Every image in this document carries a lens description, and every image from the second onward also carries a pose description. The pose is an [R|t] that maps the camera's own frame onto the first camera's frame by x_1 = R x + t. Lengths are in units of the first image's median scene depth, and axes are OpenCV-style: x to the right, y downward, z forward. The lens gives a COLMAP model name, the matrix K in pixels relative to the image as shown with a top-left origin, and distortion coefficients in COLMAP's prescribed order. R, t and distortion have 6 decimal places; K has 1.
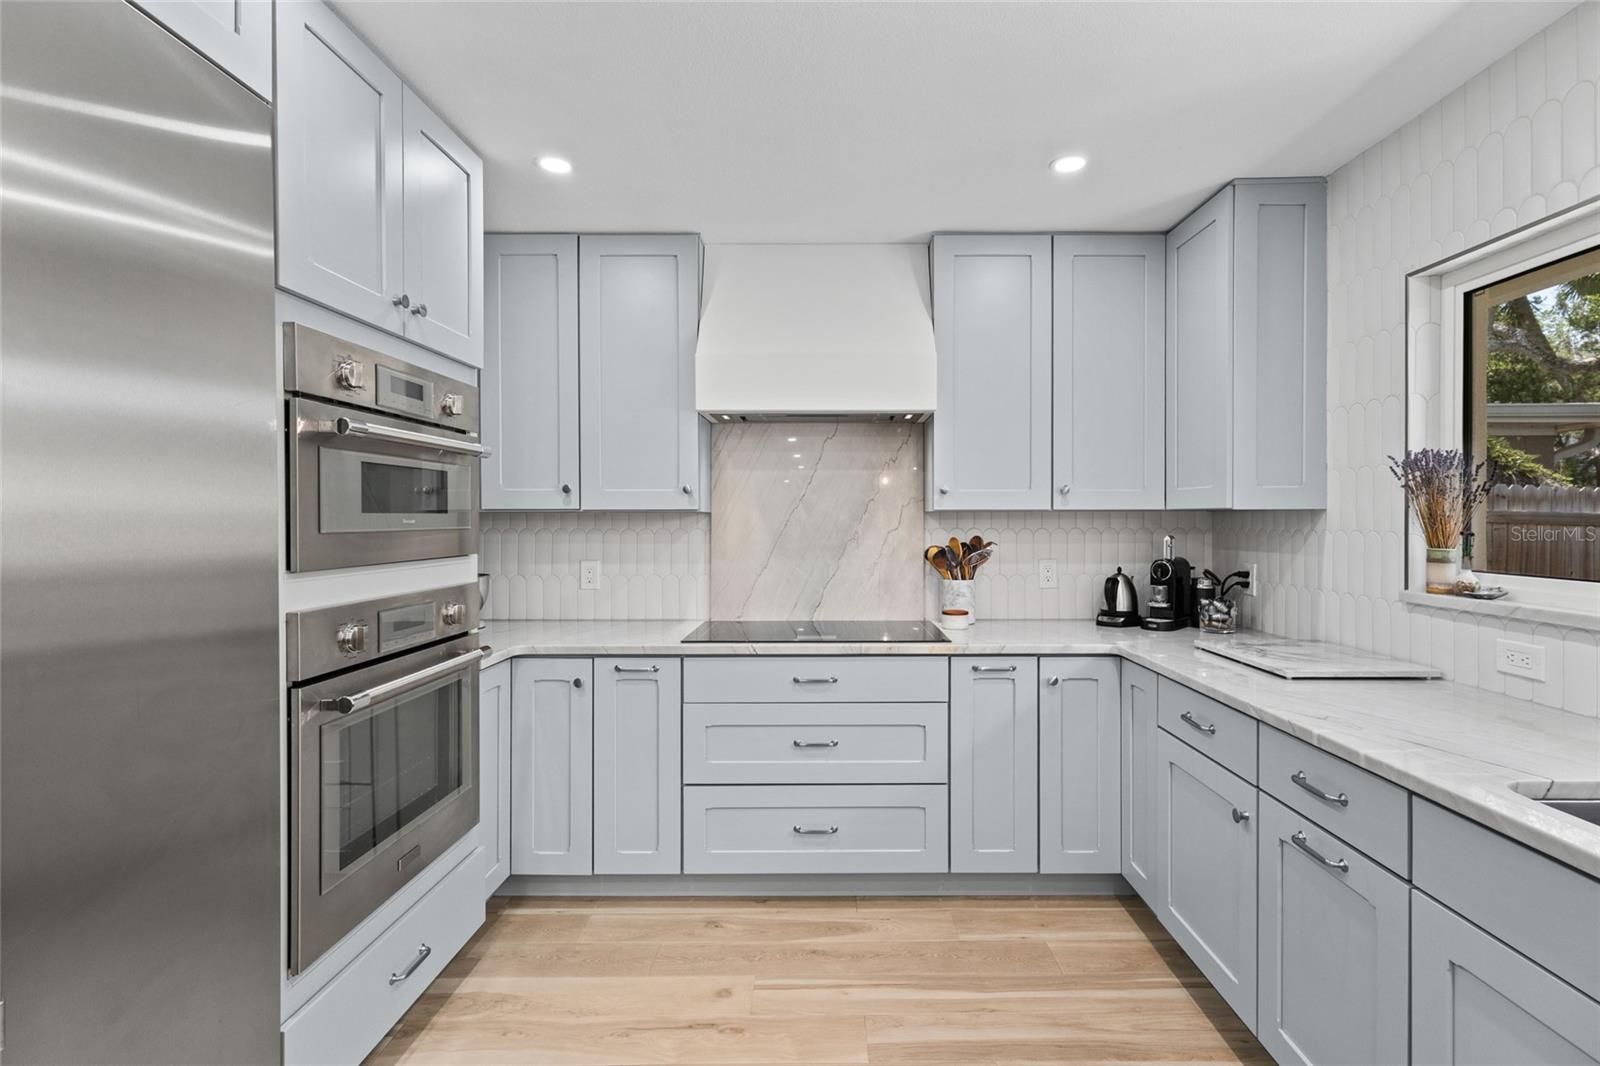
lens RADIAL K [[750.3, 0, 828.9], [0, 750.3, 523.5], [0, 0, 1]] dist [0.002613, 0.000984]
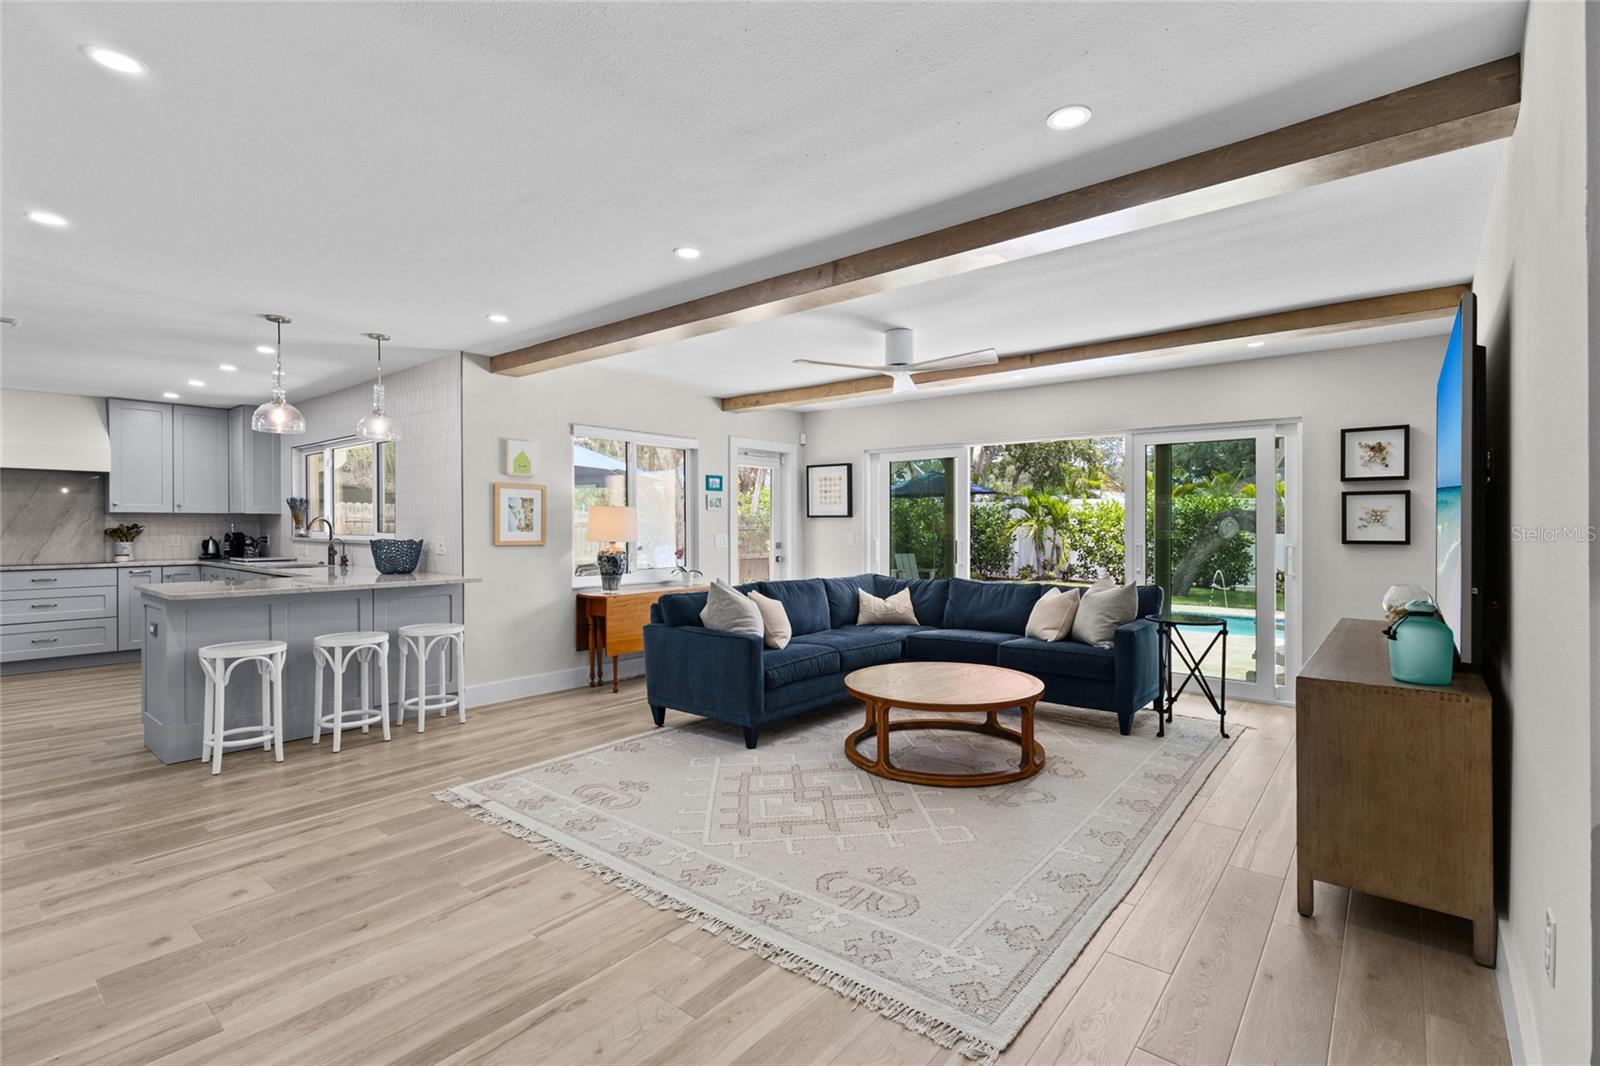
lens RADIAL K [[732.7, 0, 800.0], [0, 732.7, 533.0], [0, 0, 1]] dist [0.003493, 0.000415]
pose [[0.636308, -0.007573, 0.771398, -0.295467], [0.004383, 0.999971, 0.006202, 0.047757], [-0.771423, -0.000565, 0.636323, -2.415762]]
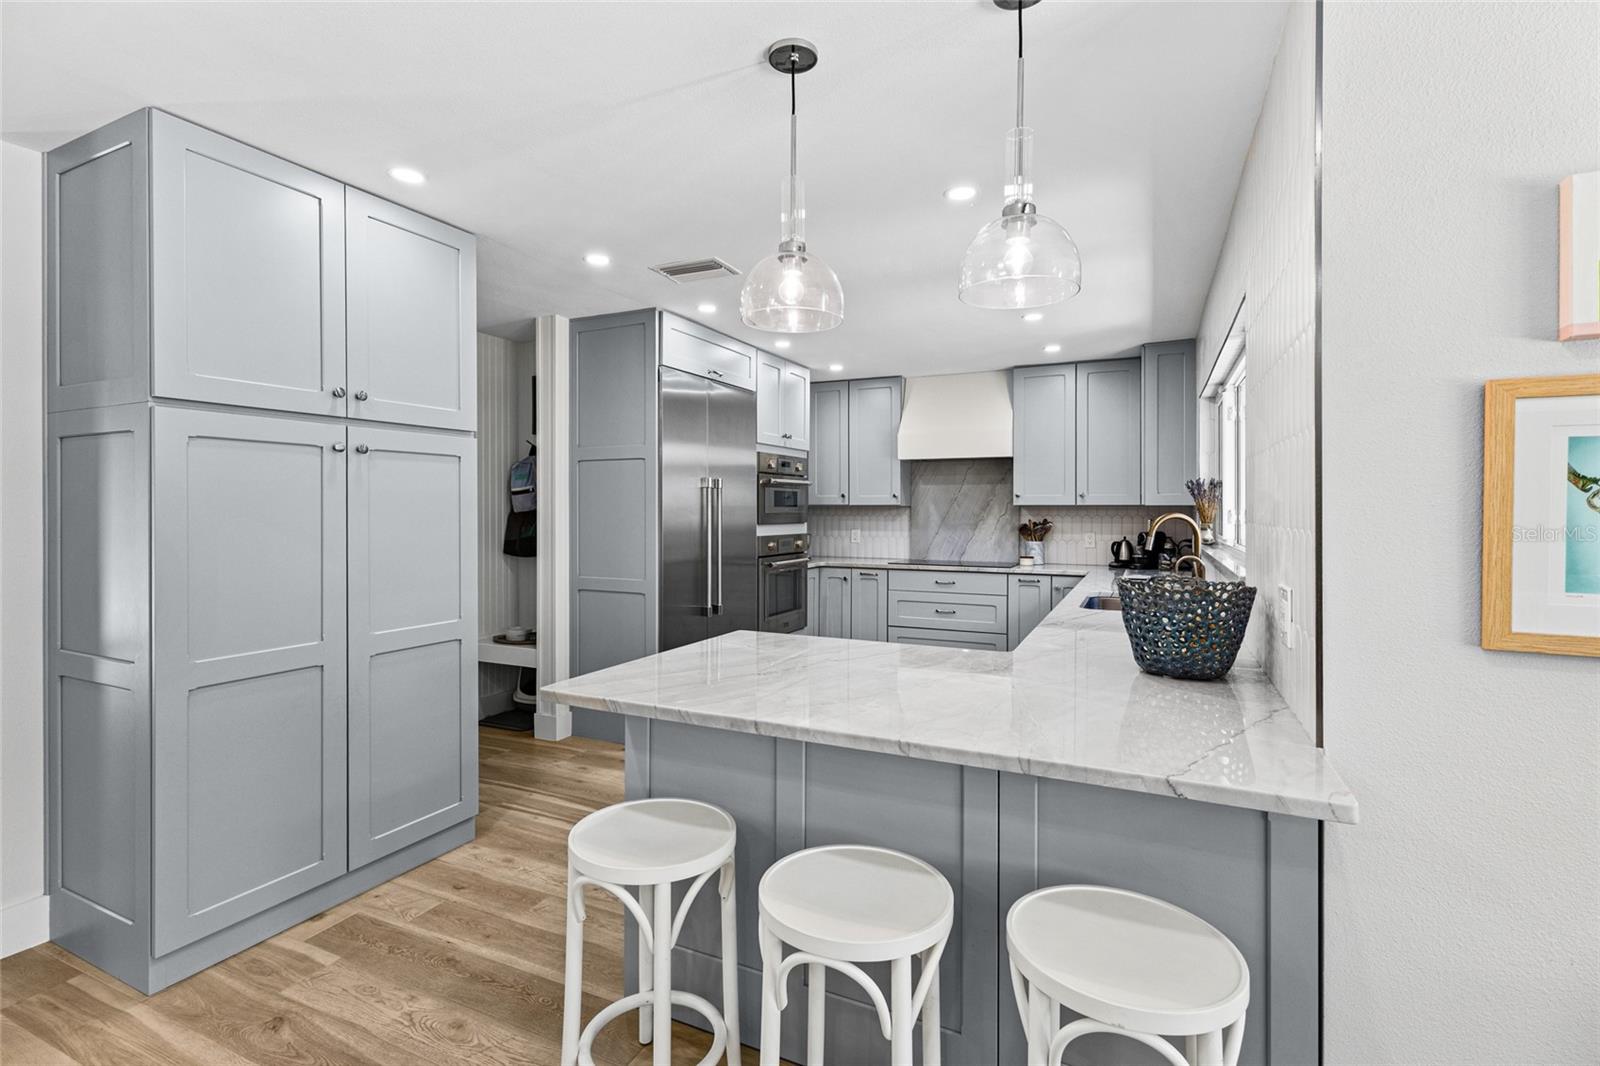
lens RADIAL K [[742.0, 0, 799.7], [0, 742.0, 515.7], [0, 0, 1]] dist [0.002025, 0.000607]
pose [[0.902254, 0.006622, -0.431154, 0.522898], [-0.005863, 0.999978, 0.003089, 0.007775], [0.431165, -0.000259, 0.902273, -1.125825]]
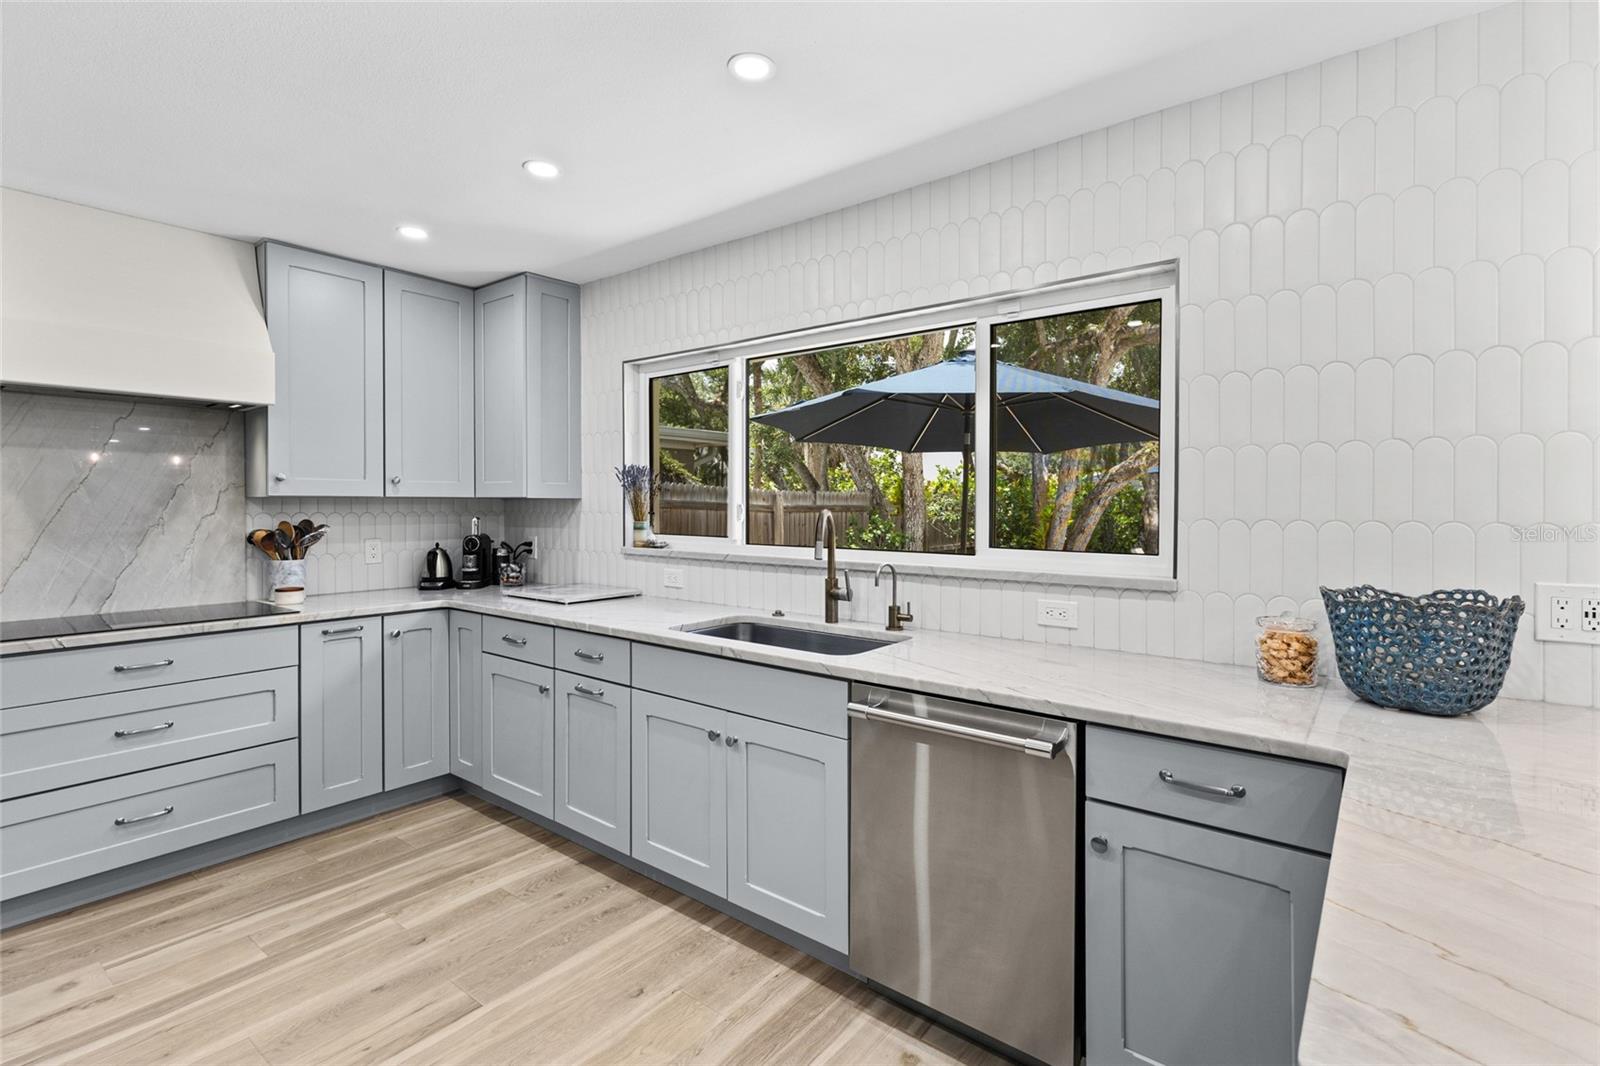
lens RADIAL K [[742.0, 0, 799.7], [0, 742.0, 515.7], [0, 0, 1]] dist [0.002025, 0.000607]
pose [[0.618691, -0.009892, 0.785572, -0.247669], [0.002983, 0.999943, 0.010242, 0.002251], [-0.785628, -0.003993, 0.618686, -0.285607]]
